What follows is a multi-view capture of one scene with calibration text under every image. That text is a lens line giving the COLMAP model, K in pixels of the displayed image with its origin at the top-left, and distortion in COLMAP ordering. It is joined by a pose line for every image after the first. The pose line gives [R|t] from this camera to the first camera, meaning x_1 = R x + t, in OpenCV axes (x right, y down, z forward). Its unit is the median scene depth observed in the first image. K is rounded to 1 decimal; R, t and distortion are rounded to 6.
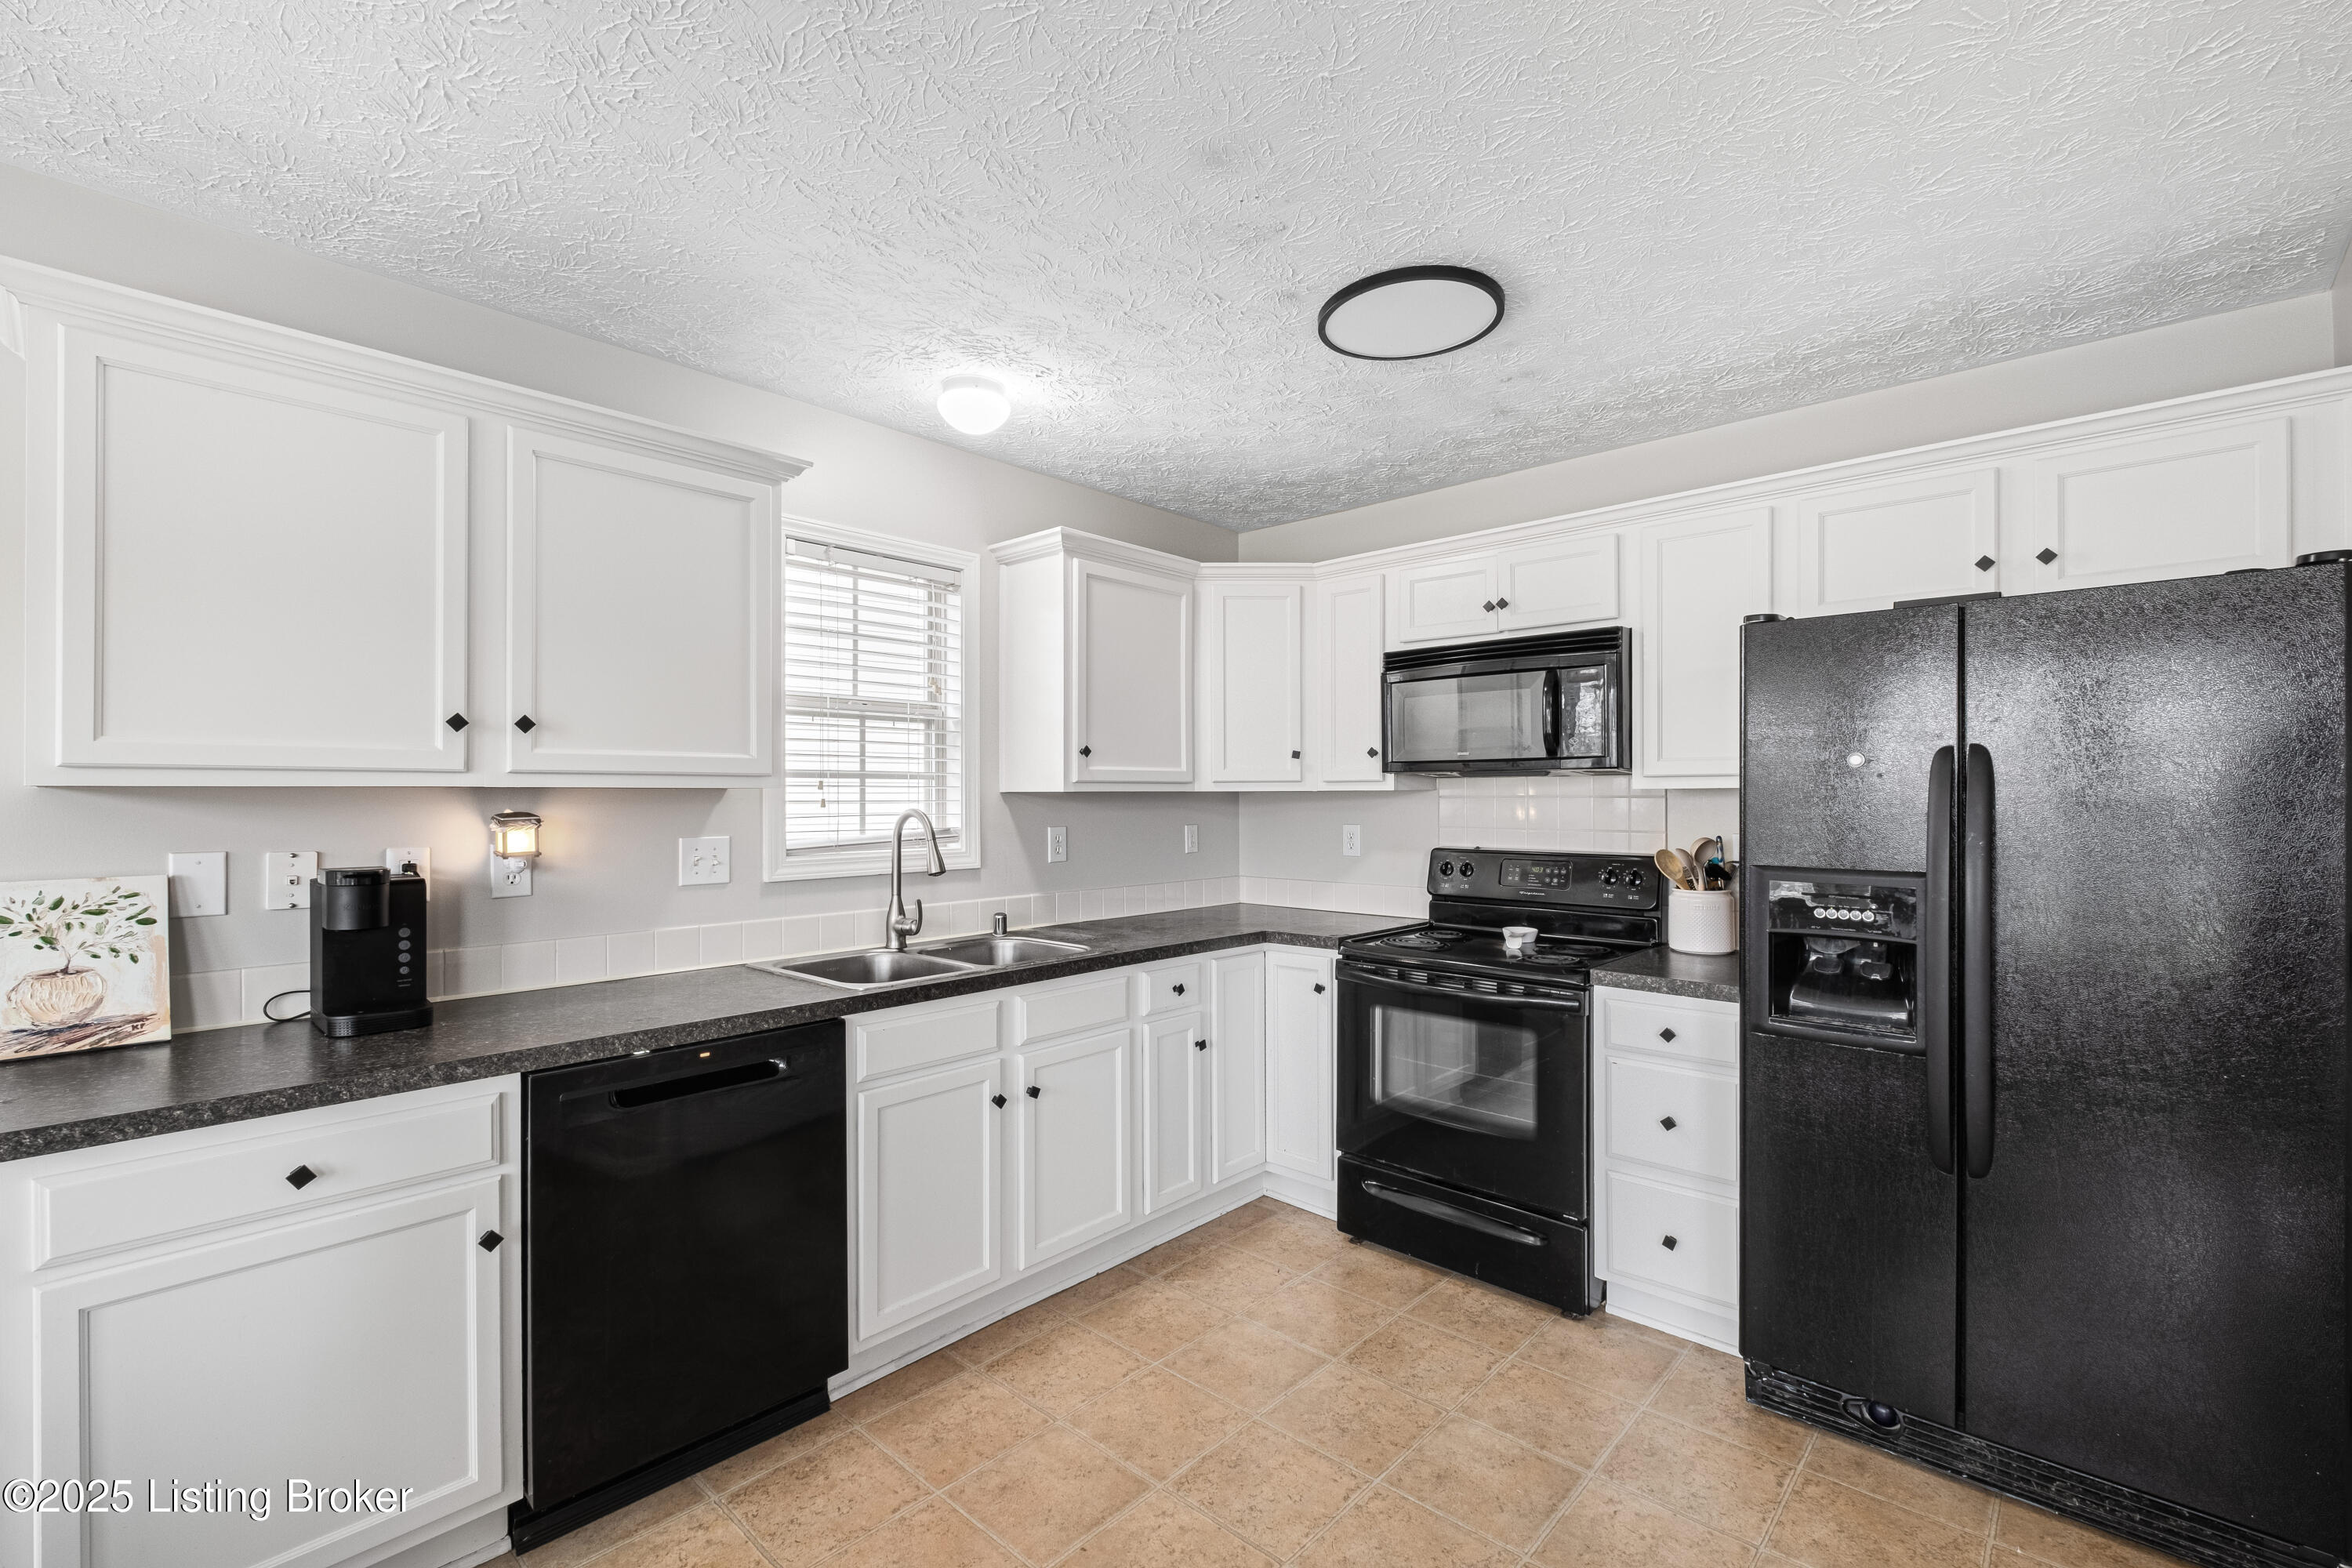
lens RADIAL K [[1013.9, 0, 1163.2], [0, 1013.9, 794.4], [0, 0, 1]] dist [-0.000061, -0.002202]
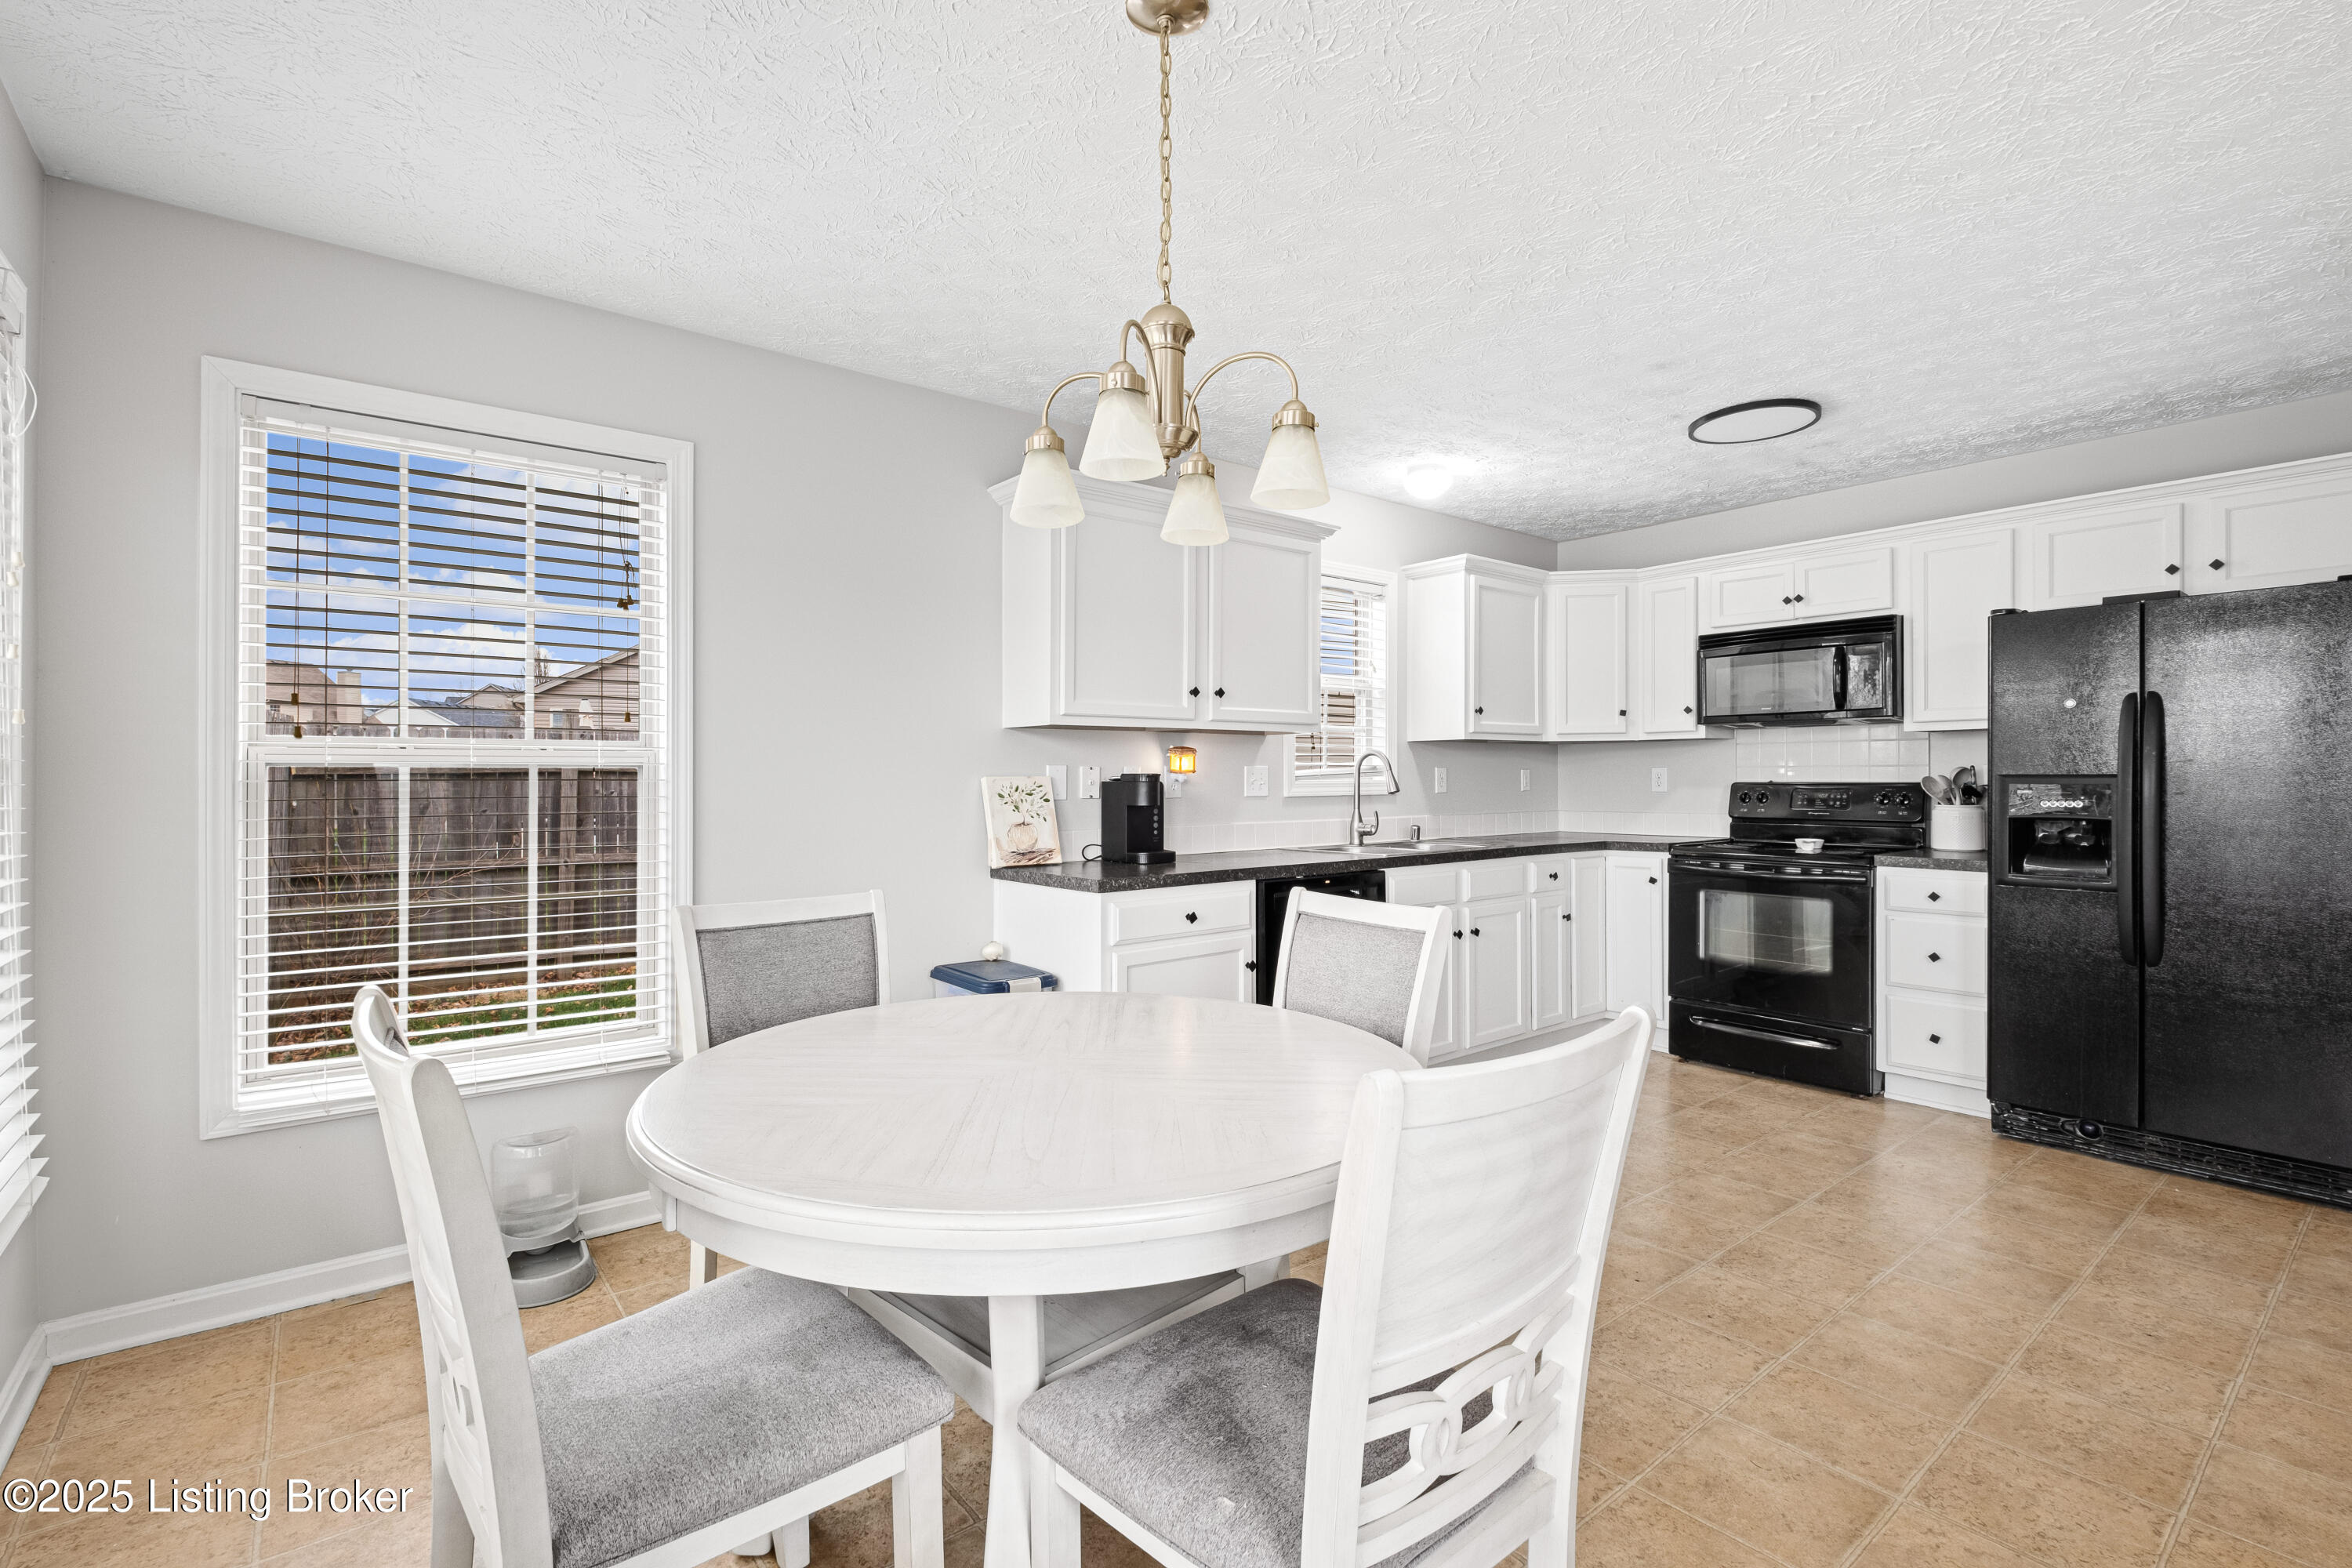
lens RADIAL K [[1063.0, 0, 1153.4], [0, 1063.0, 782.2], [0, 0, 1]] dist [-0.002538, -0.002508]
pose [[0.988114, -0.002254, -0.153703, -0.373314], [0.003013, 0.999984, 0.004707, 0.061442], [0.153690, -0.005115, 0.988106, -0.673525]]
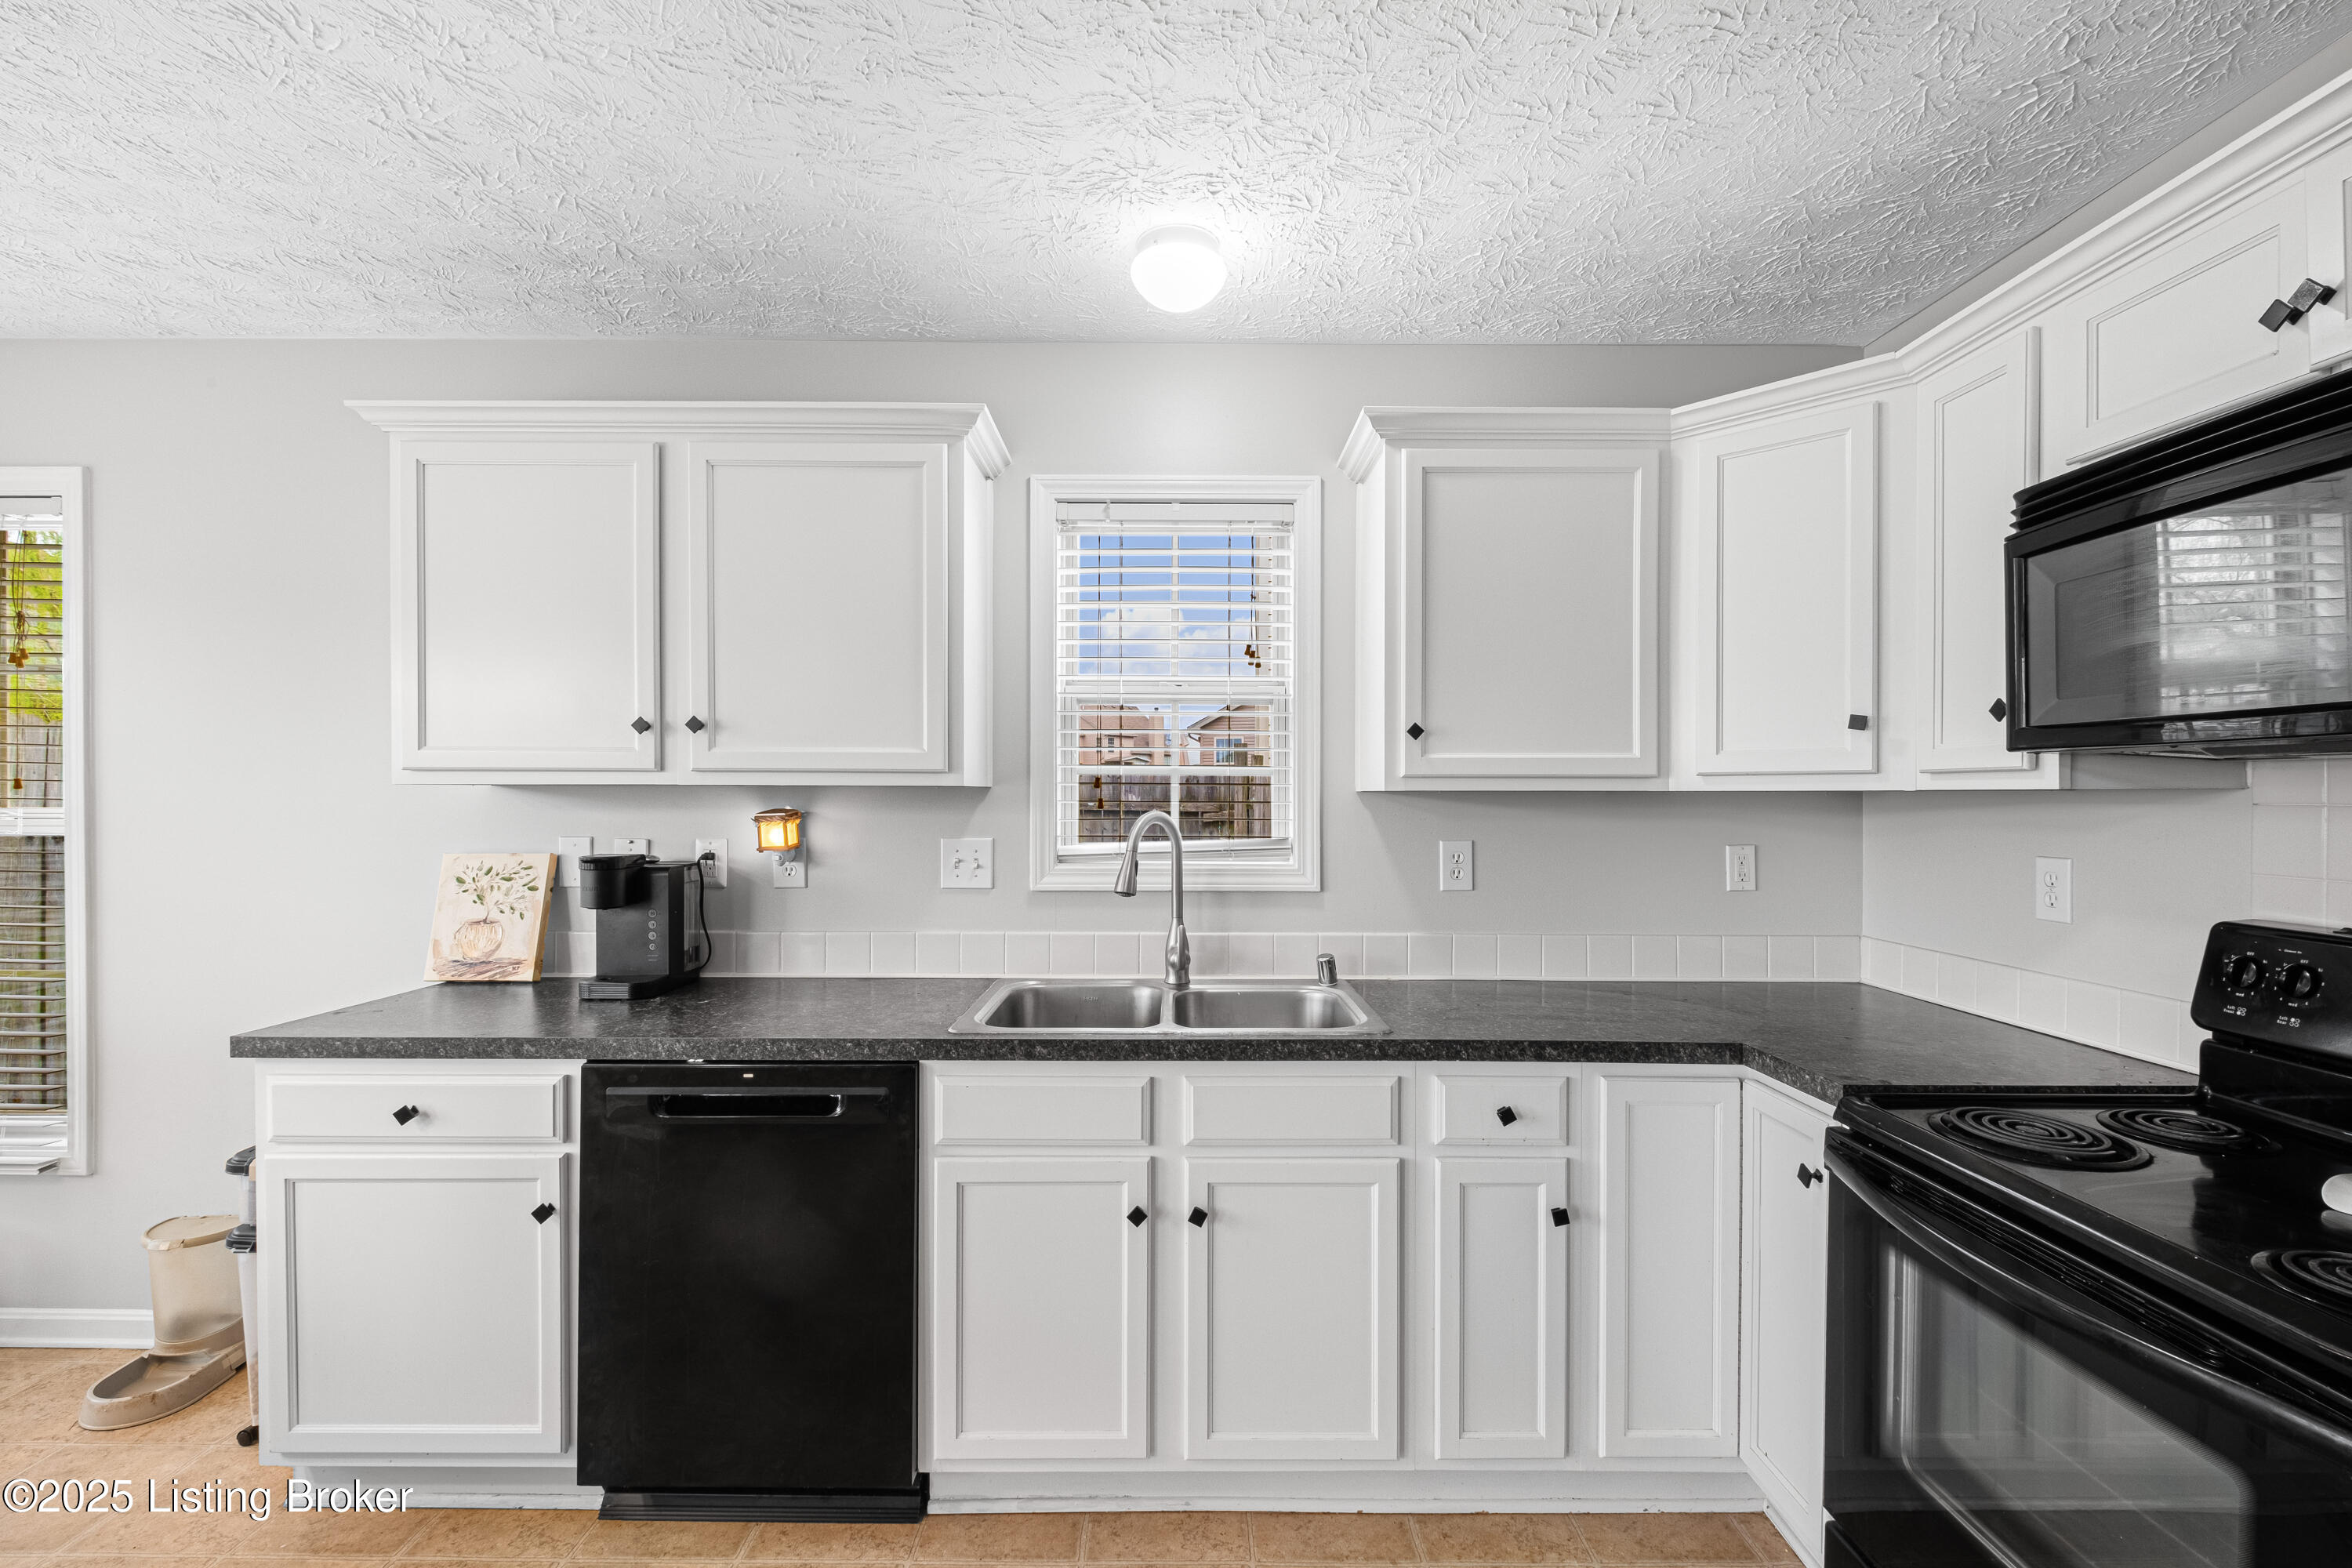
lens RADIAL K [[1013.9, 0, 1194.2], [0, 1013.9, 802.7], [0, 0, 1]] dist [-0.000061, -0.002202]
pose [[0.685327, 0.008783, -0.728182, 0.393914], [-0.004236, 0.999958, 0.008074, 0.000401], [0.728223, -0.002448, 0.685336, 0.533553]]
